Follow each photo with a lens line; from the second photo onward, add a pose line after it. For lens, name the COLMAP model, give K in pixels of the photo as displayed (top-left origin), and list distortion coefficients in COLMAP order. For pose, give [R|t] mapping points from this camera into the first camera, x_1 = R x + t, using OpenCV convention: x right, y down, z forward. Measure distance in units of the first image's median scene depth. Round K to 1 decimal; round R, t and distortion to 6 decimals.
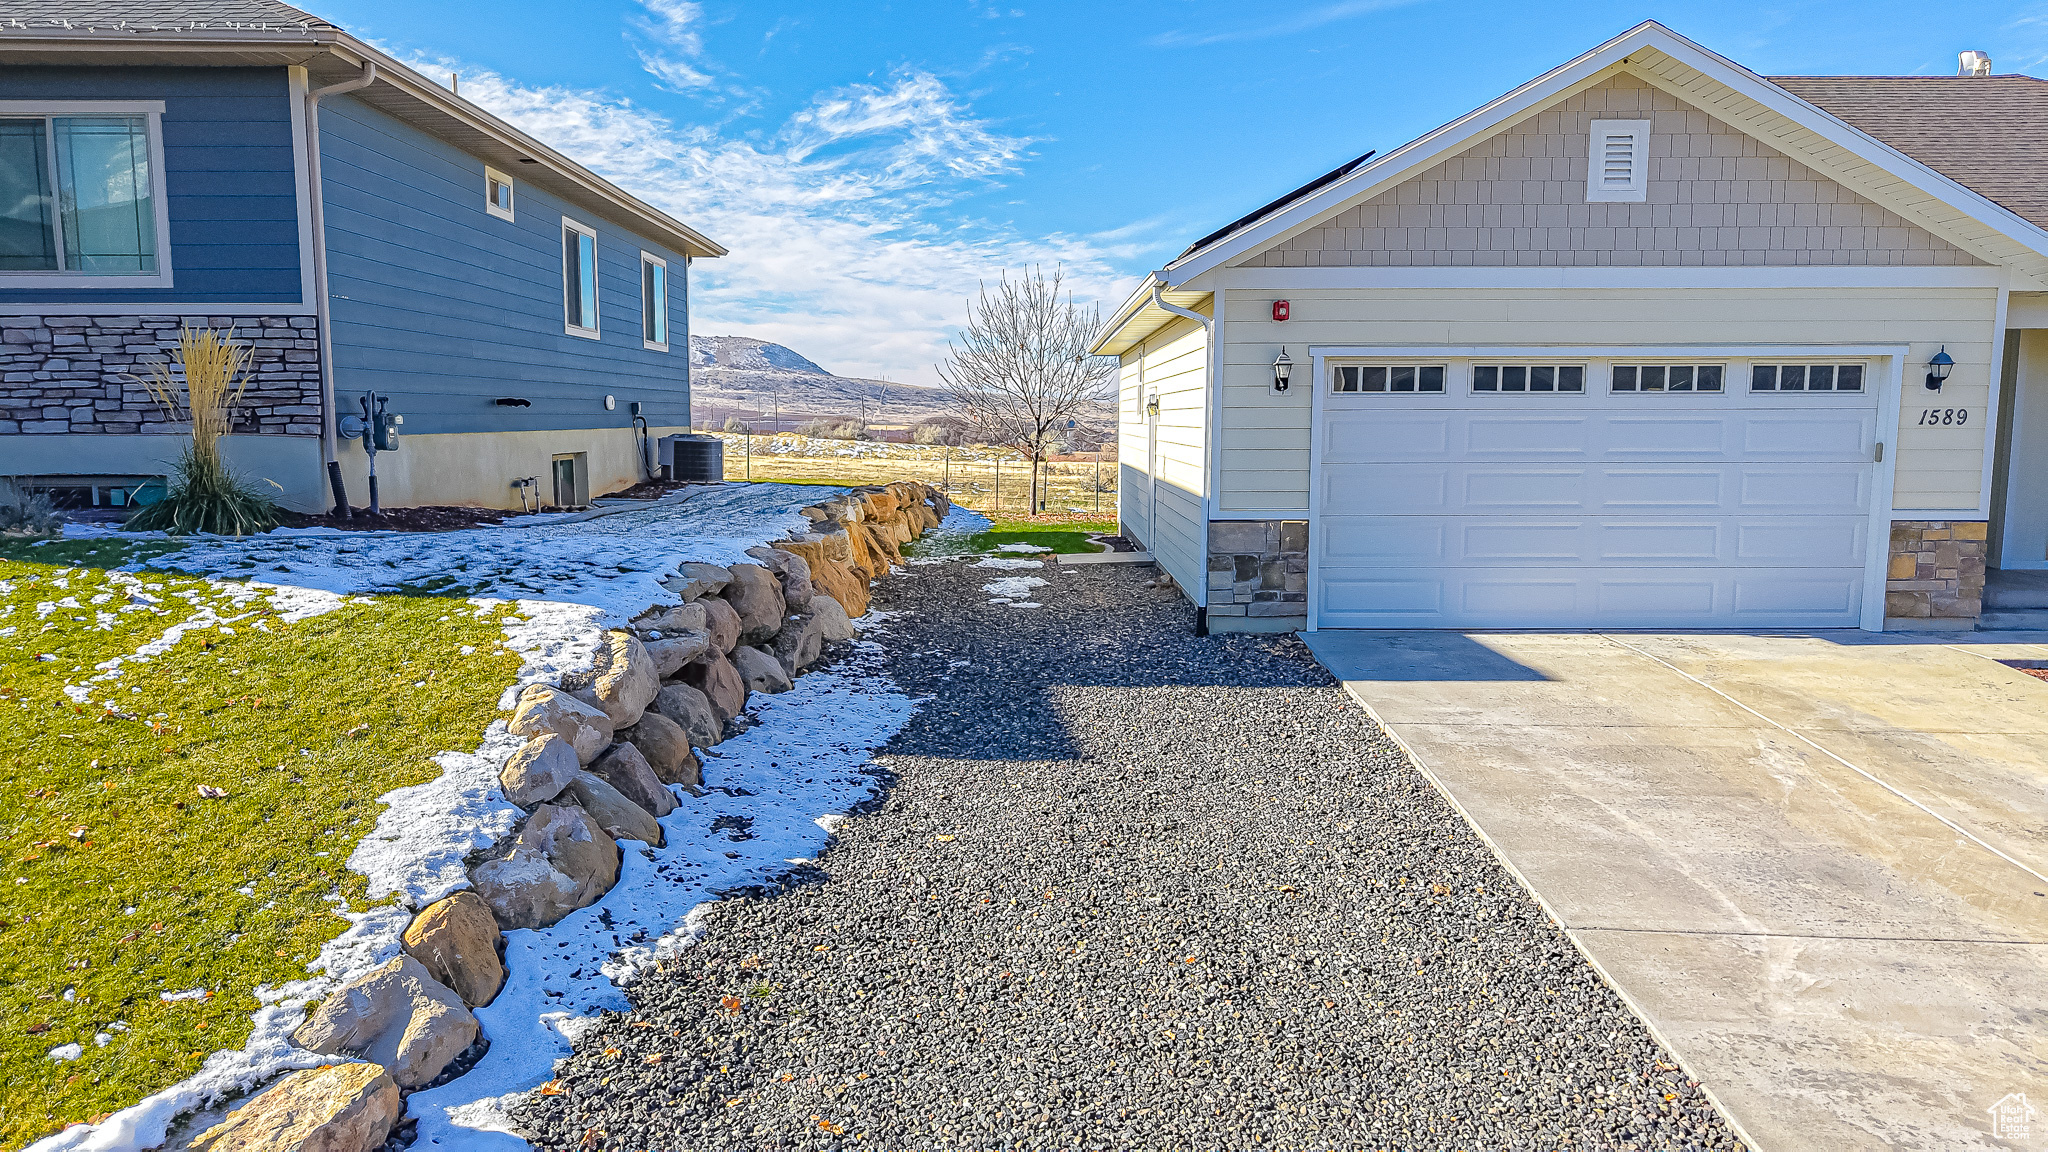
lens RADIAL K [[1354.9, 0, 1021.0], [0, 1354.9, 579.0], [0, 0, 1]] dist [0.003574, -0.003958]
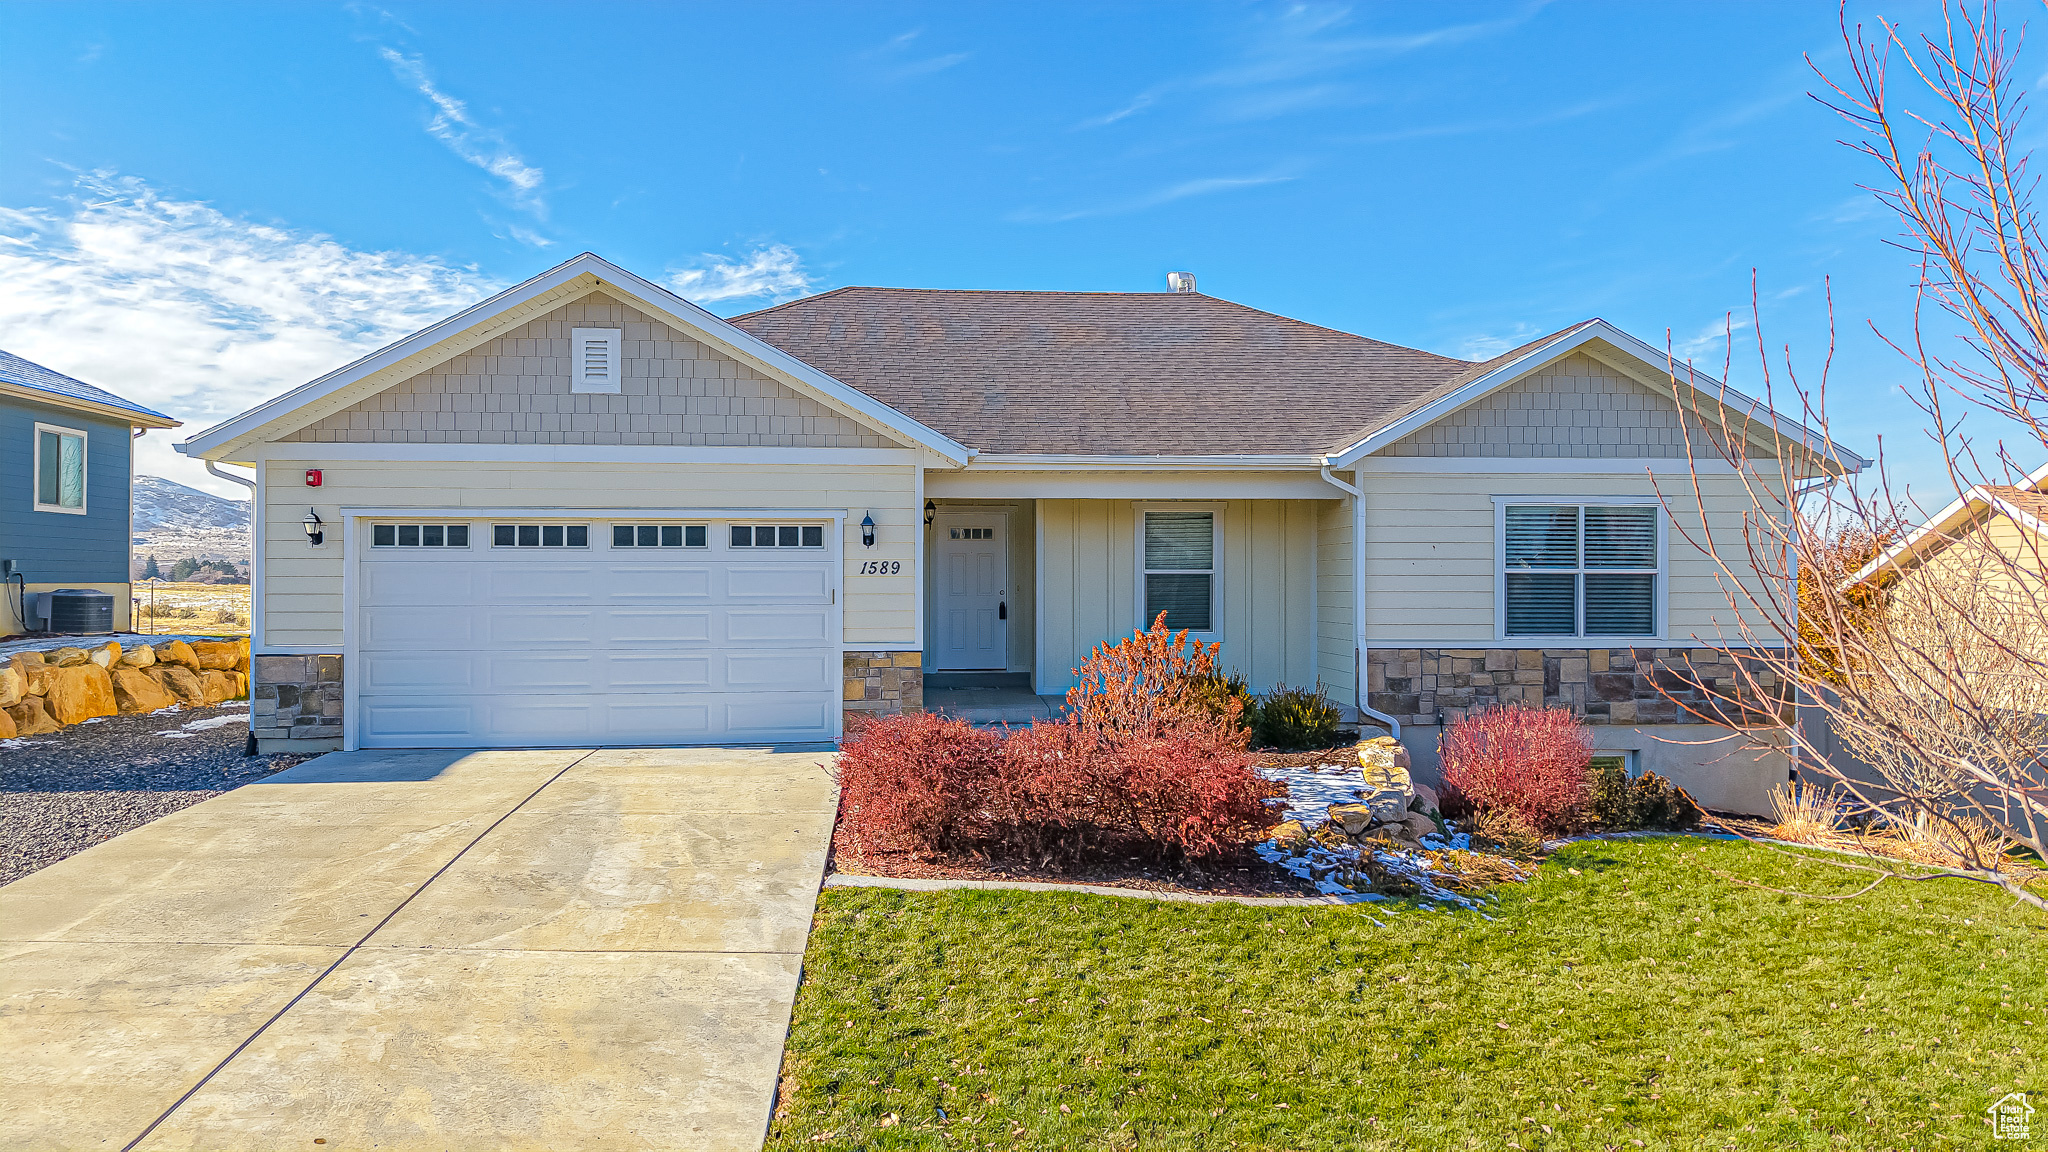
lens RADIAL K [[1362.3, 0, 1034.5], [0, 1362.3, 581.1], [0, 0, 1]] dist [0.028464, -0.036935]
pose [[0.994719, -0.000115, 0.102638, 0.696252], [0.012199, 0.993044, -0.117113, 0.039774], [-0.101910, 0.117747, 0.987801, -0.238814]]
